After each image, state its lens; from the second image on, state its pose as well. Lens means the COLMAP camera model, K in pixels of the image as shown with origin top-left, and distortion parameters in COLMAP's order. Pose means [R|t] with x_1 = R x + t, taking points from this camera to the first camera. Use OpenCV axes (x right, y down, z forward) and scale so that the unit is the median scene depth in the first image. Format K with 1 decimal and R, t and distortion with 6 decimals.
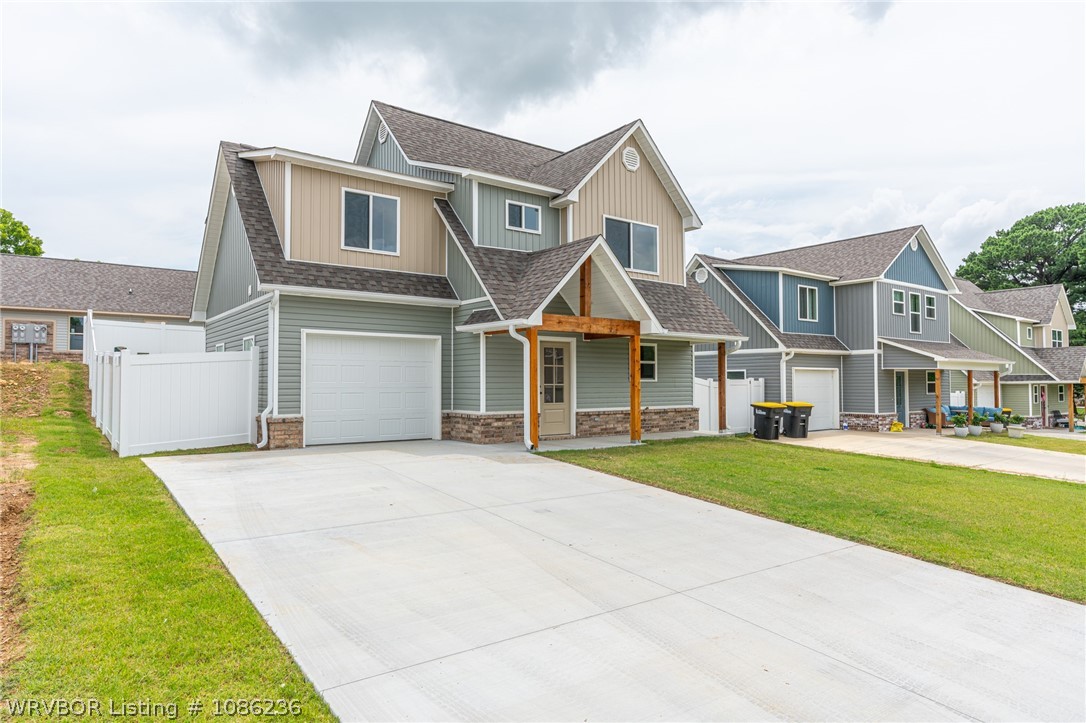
lens RADIAL K [[661.4, 0, 543.0], [0, 661.4, 361.5], [0, 0, 1]] dist [-0.004557, -0.000290]
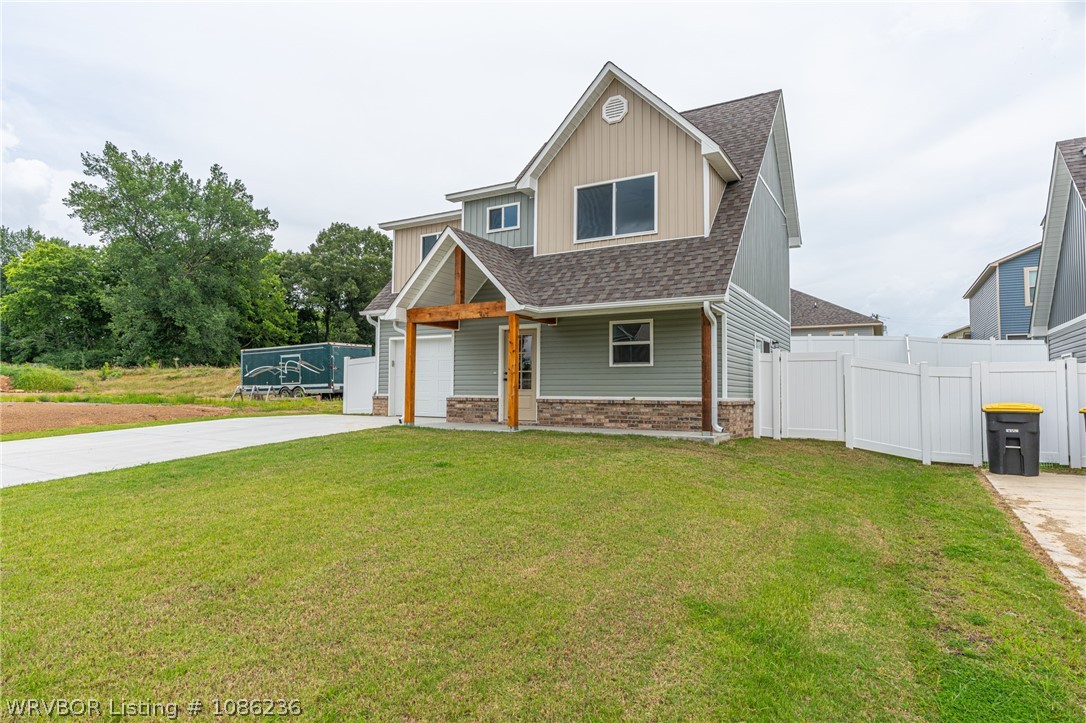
lens RADIAL K [[599.7, 0, 543.0], [0, 599.7, 361.5], [0, 0, 1]] dist [0.003739, 0.000579]
pose [[0.395974, -0.044832, -0.917167, 0.854019], [0.018947, 0.998994, -0.040652, 0.056266], [0.918066, -0.001280, 0.396425, 0.644002]]
